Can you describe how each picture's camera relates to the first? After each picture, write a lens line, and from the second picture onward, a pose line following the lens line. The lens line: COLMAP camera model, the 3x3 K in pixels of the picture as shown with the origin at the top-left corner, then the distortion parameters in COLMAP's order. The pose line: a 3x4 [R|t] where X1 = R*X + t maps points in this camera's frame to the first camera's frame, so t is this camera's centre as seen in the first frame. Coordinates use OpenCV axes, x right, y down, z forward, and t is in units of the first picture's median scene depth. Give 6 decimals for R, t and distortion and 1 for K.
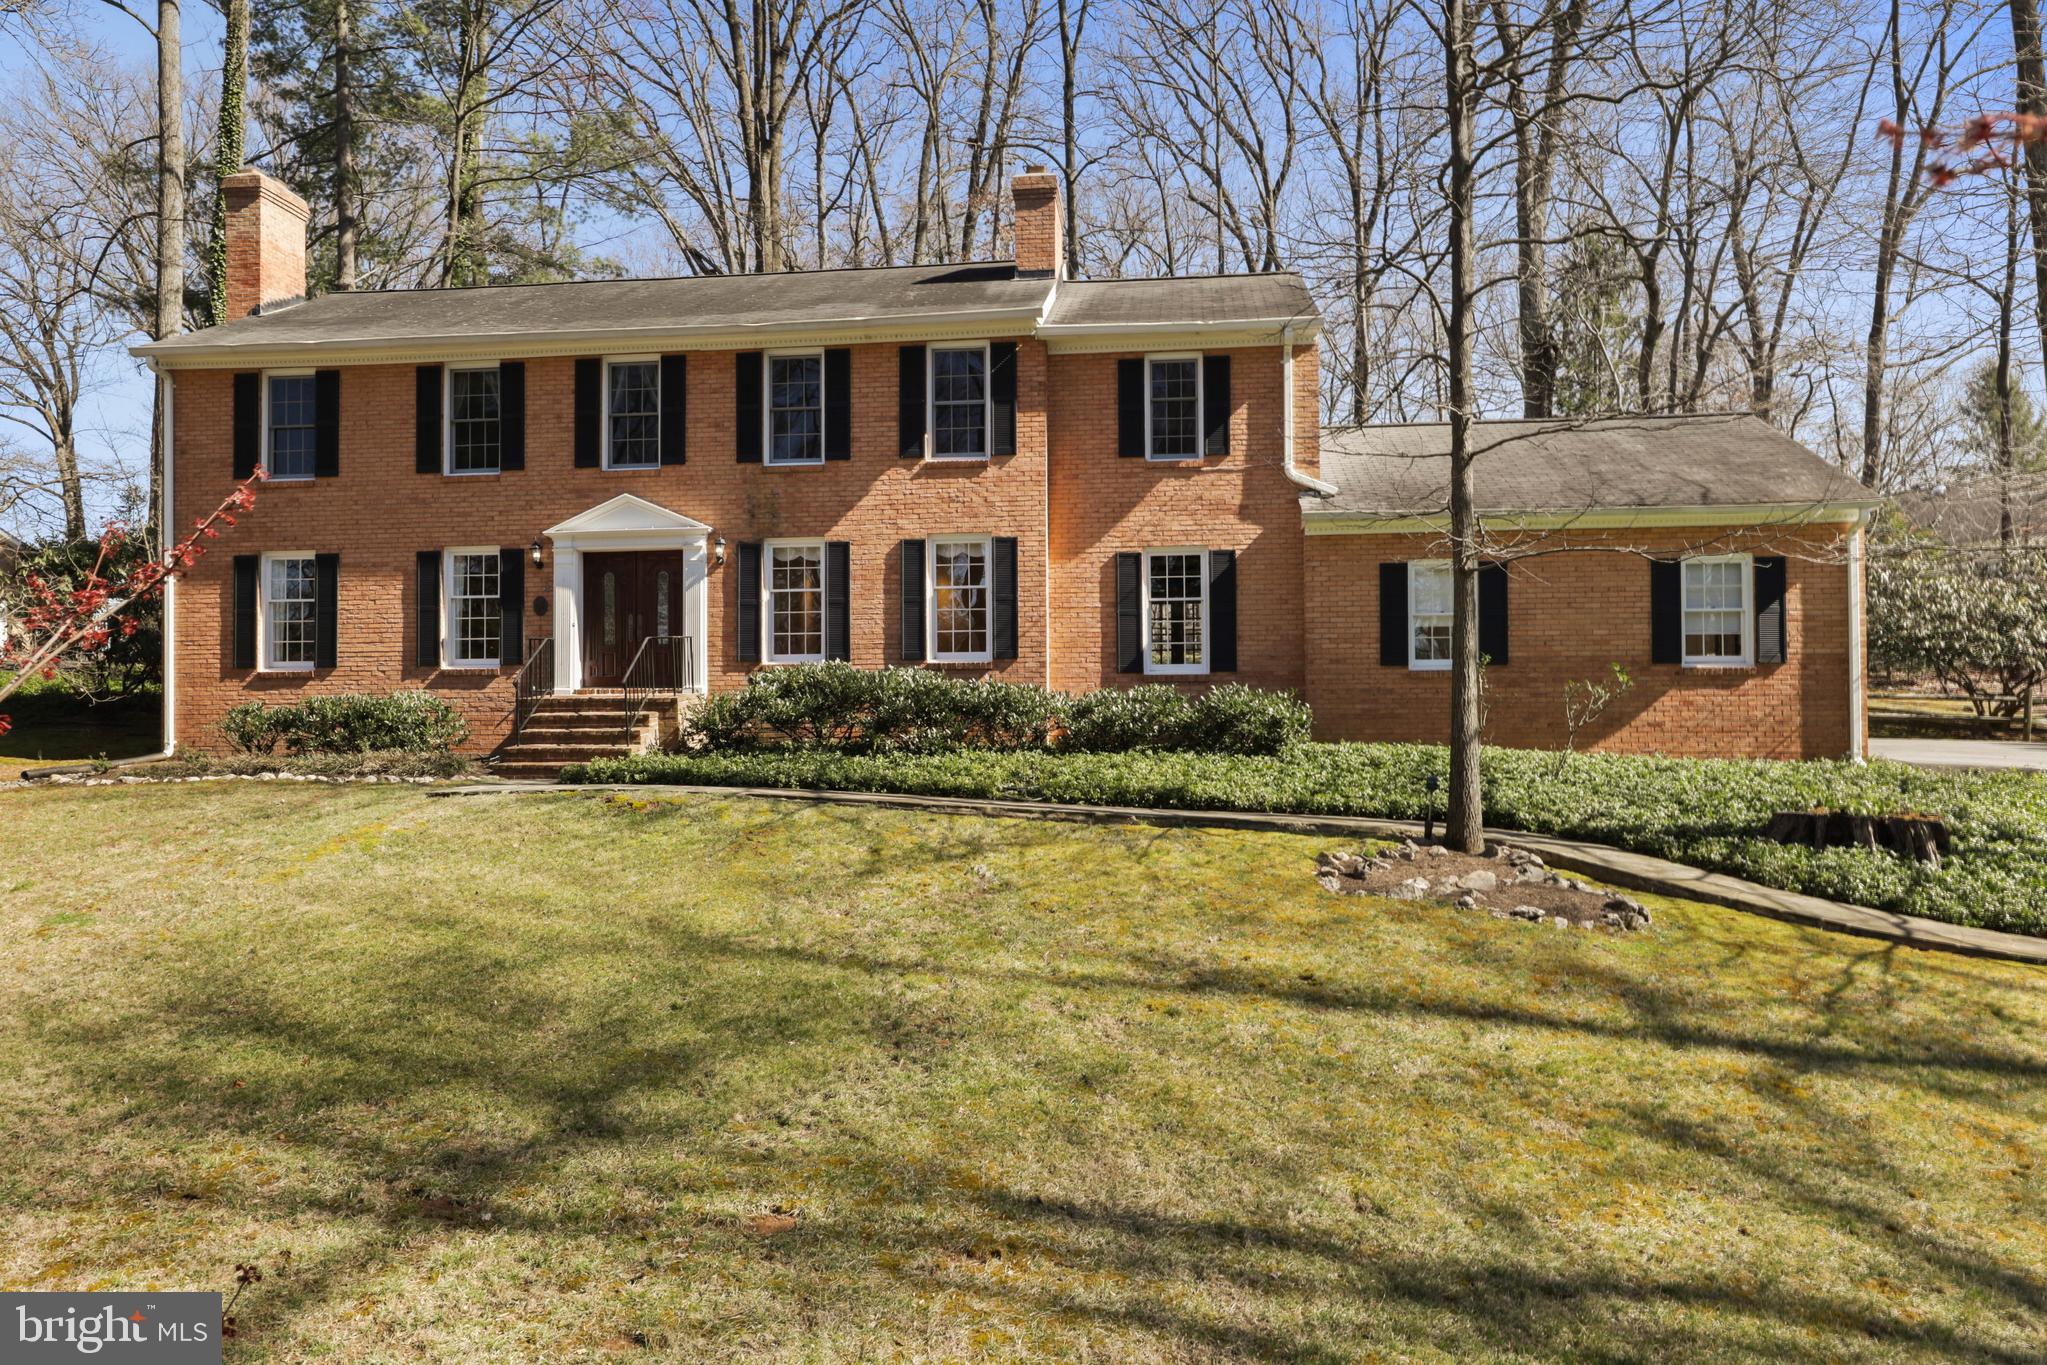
lens RADIAL K [[1412.8, 0, 1027.6], [0, 1412.8, 676.6], [0, 0, 1]] dist [0.006776, 0.000395]
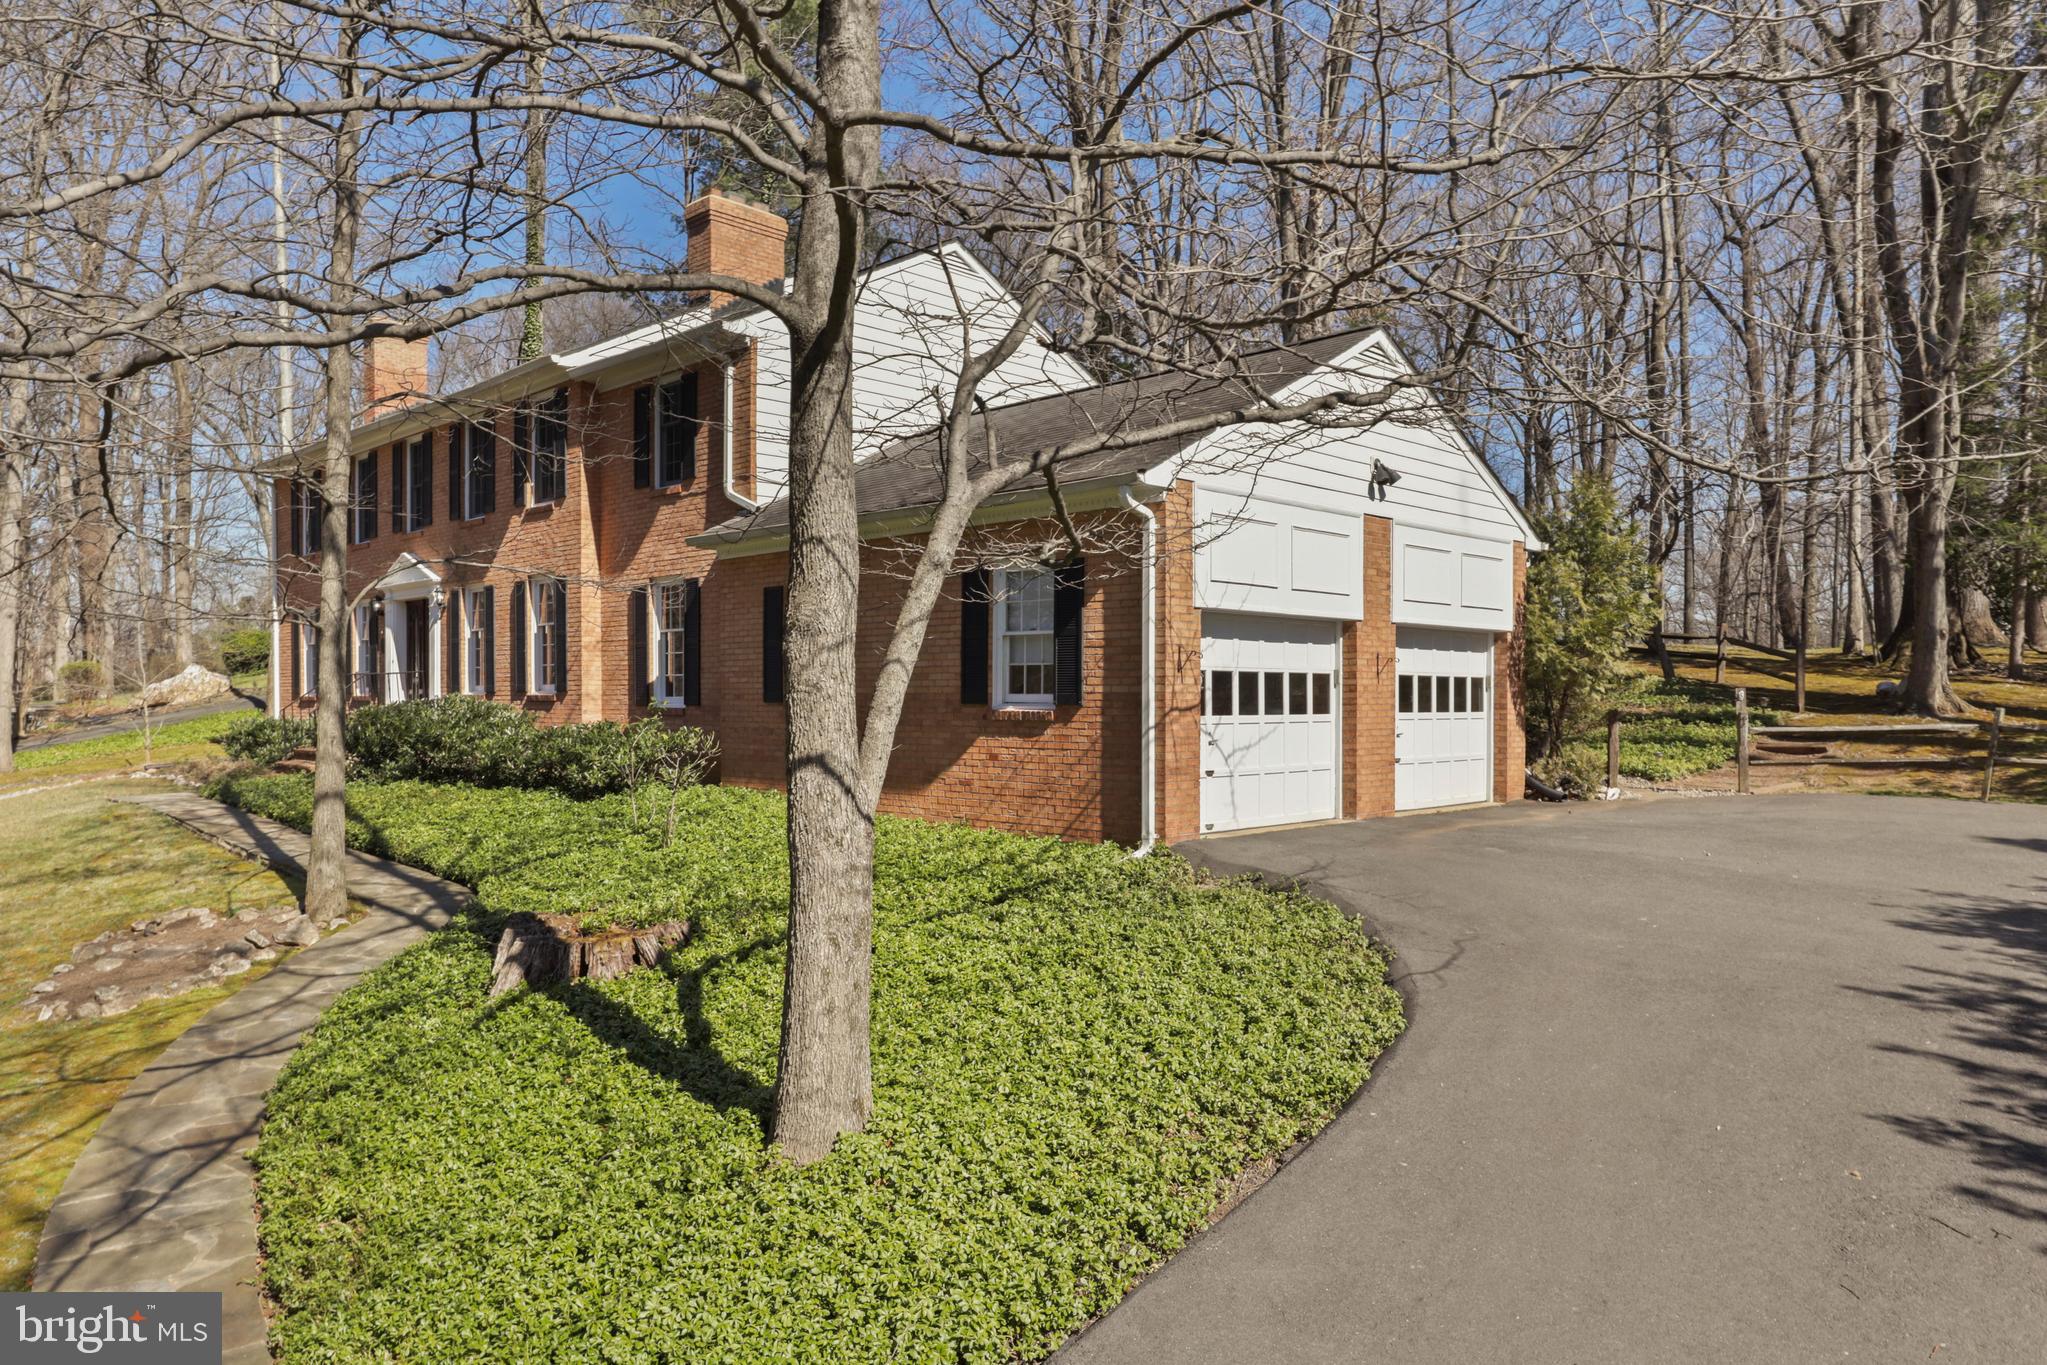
lens RADIAL K [[1412.8, 0, 1023.0], [0, 1412.8, 688.8], [0, 0, 1]] dist [0.006776, 0.000395]
pose [[0.793549, 0.004011, -0.608493, 0.881662], [-0.005966, 0.999981, -0.001189, -0.015777], [0.608477, 0.004573, 0.793559, 0.378871]]
